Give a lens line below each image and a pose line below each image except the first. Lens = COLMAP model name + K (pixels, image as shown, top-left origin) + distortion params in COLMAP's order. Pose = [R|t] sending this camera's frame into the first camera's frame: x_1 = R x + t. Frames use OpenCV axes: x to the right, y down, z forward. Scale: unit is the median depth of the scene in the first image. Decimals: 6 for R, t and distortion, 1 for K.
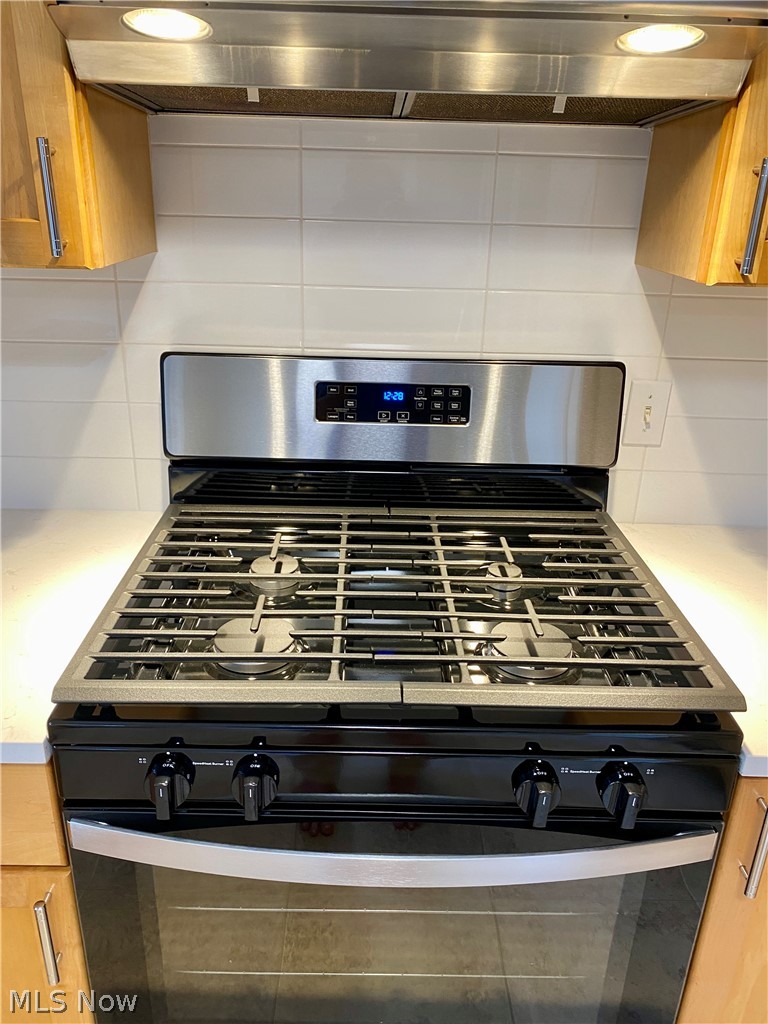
lens RADIAL K [[780.1, 0, 379.4], [0, 780.1, 513.1], [0, 0, 1]] dist [0.047508, -0.056816]
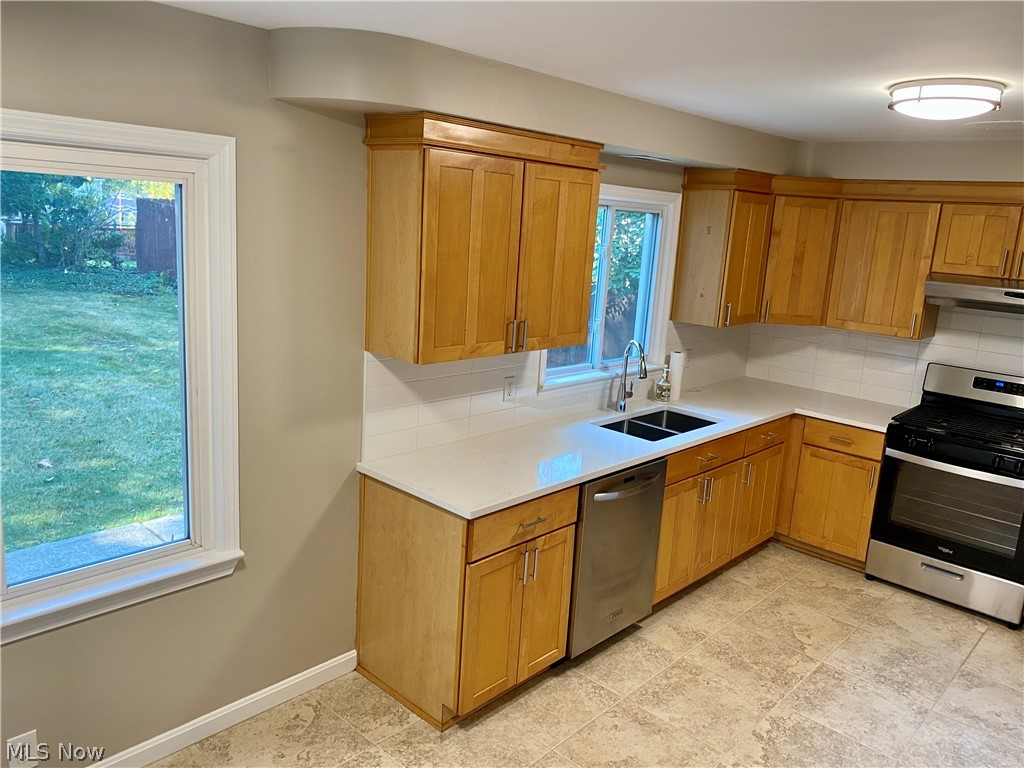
lens RADIAL K [[780.1, 0, 511.4], [0, 780.1, 384.0], [0, 0, 1]] dist [0.047508, -0.056816]
pose [[0.728407, 0.163118, -0.665444, 0.759890], [-0.299615, 0.949292, -0.095267, 0.823495], [0.616161, 0.268771, 0.740343, -2.893248]]
